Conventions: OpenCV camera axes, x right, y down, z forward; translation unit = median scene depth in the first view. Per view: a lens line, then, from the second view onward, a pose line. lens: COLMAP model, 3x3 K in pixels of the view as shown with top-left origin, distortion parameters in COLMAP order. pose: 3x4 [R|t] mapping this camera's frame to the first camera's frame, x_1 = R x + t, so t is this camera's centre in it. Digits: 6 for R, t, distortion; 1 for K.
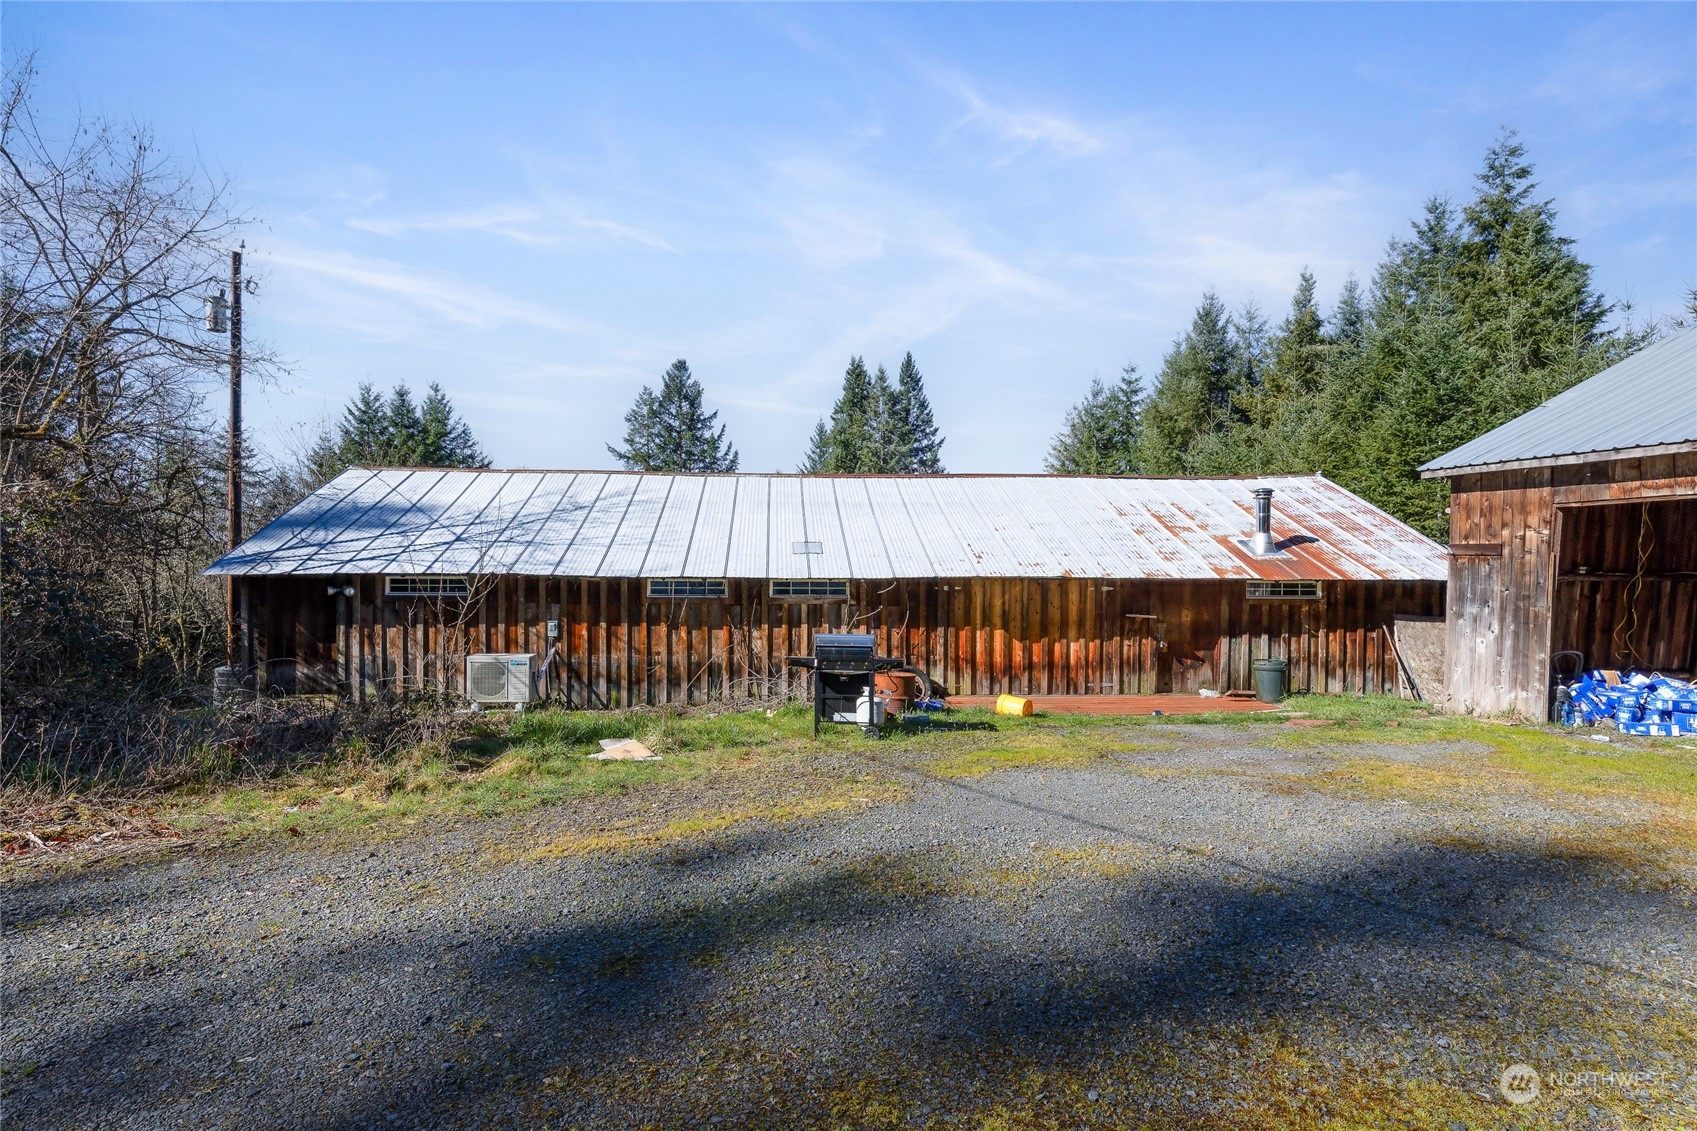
lens RADIAL K [[740.5, 0, 818.3], [0, 740.5, 577.9], [0, 0, 1]] dist [-0.000628, -0.000451]
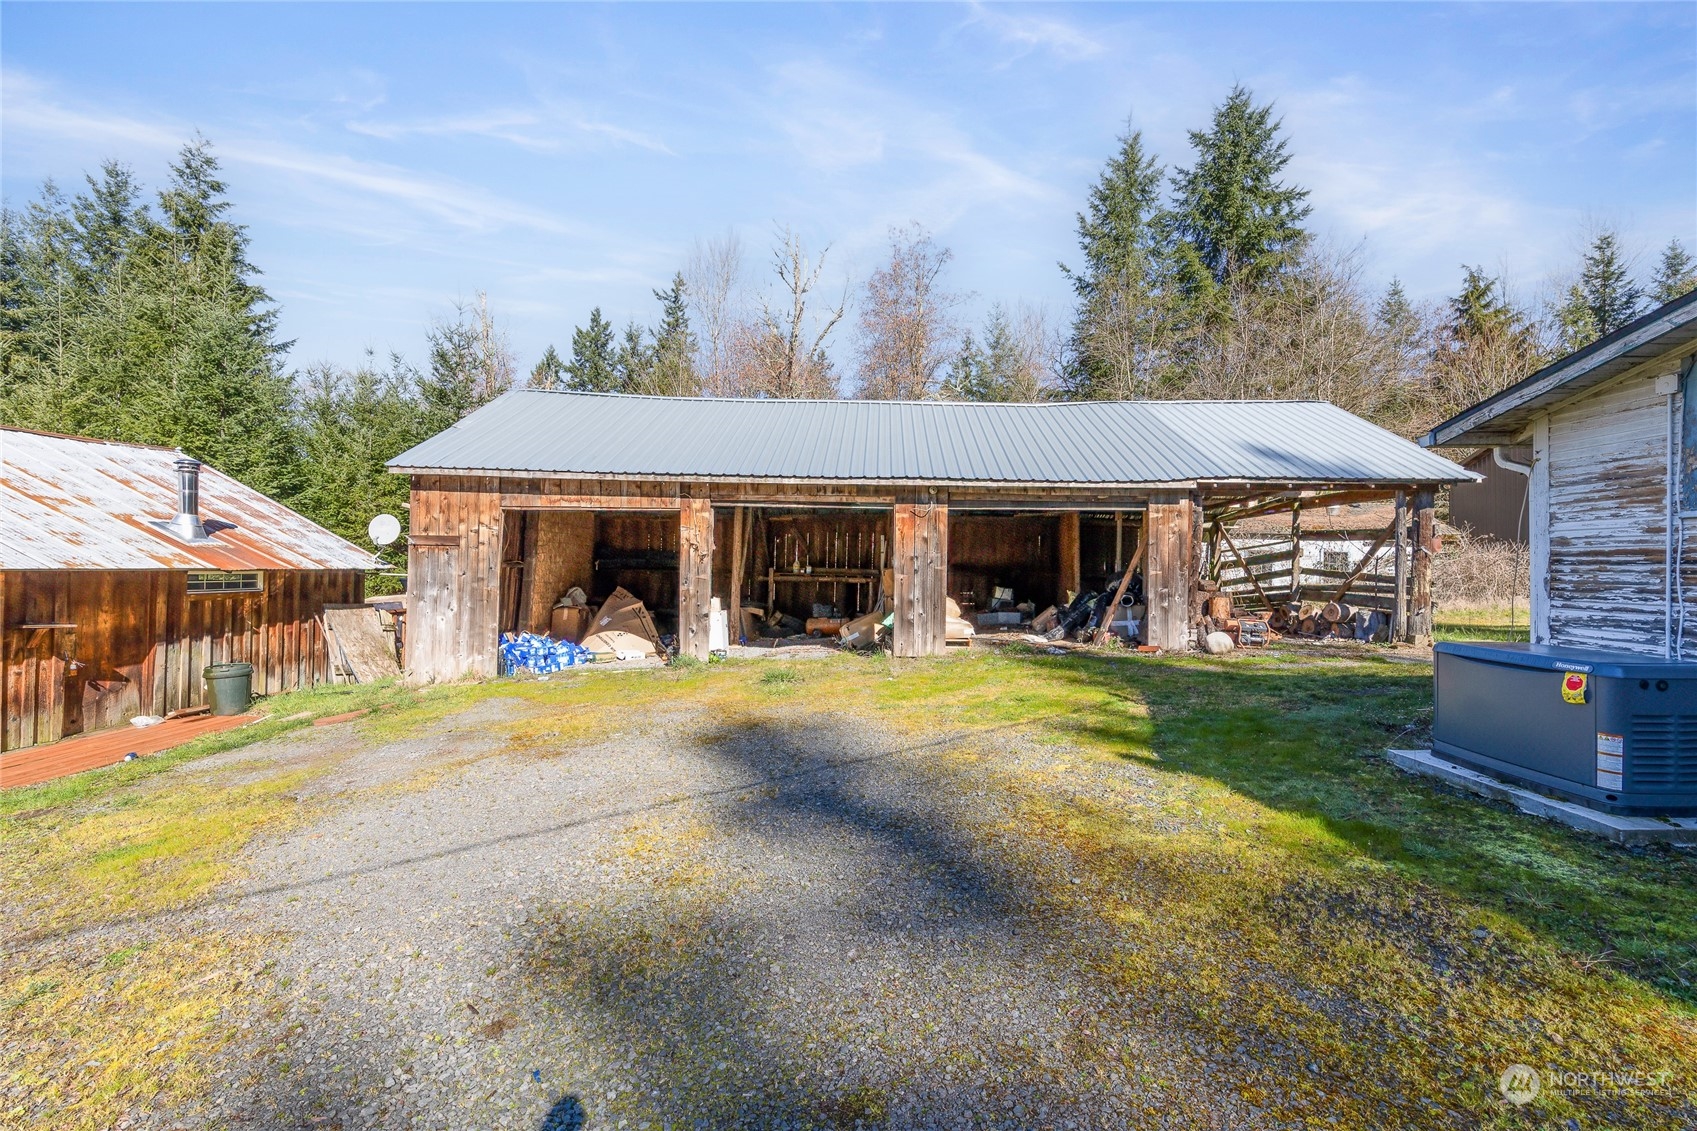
lens RADIAL K [[743.0, 0, 848.5], [0, 743.0, 565.5], [0, 0, 1]] dist [0.001742, 0.000146]
pose [[0.041355, -0.001719, 0.999143, -0.201891], [0.019025, 0.999819, 0.000933, 0.009816], [-0.998963, 0.018971, 0.041380, 0.243989]]
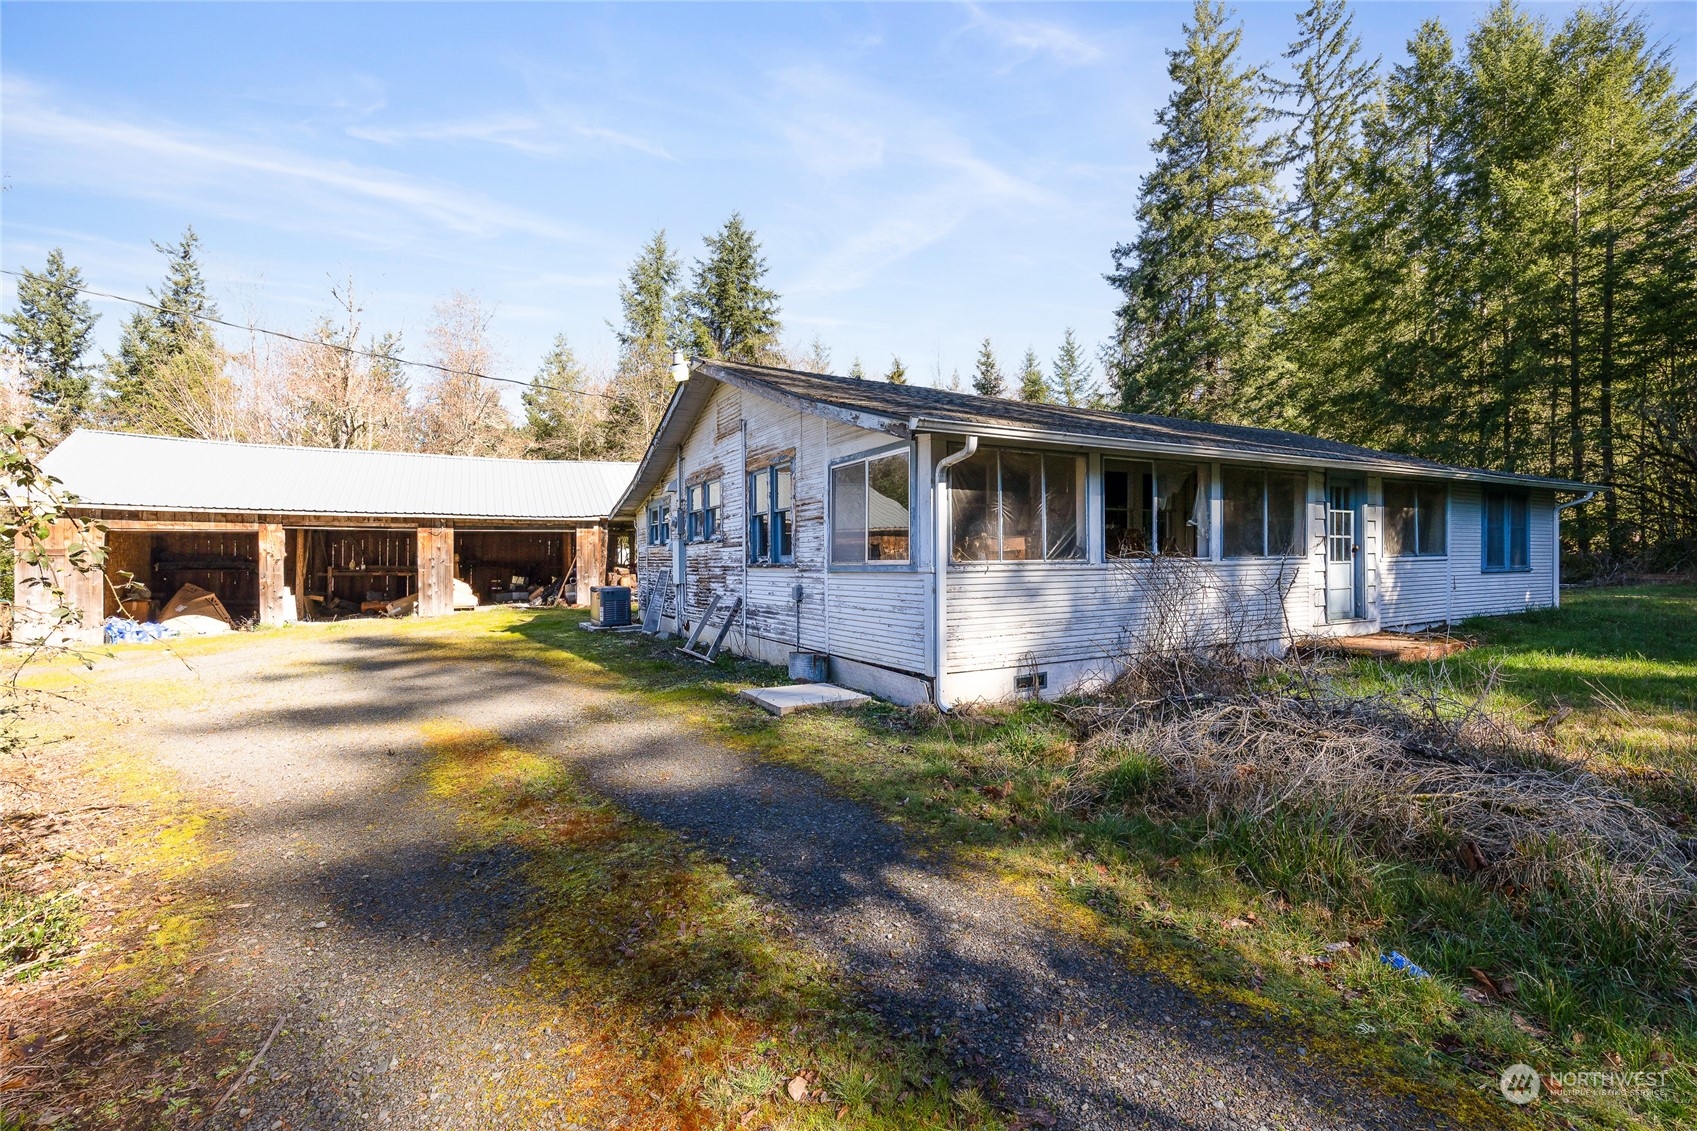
lens RADIAL K [[730.9, 0, 850.5], [0, 730.9, 560.7], [0, 0, 1]] dist [0.002178, -0.000111]
pose [[-0.457734, -0.003247, 0.889083, -1.114951], [0.030739, 0.999338, 0.019475, 0.002699], [-0.888558, 0.036244, -0.457331, 0.114610]]
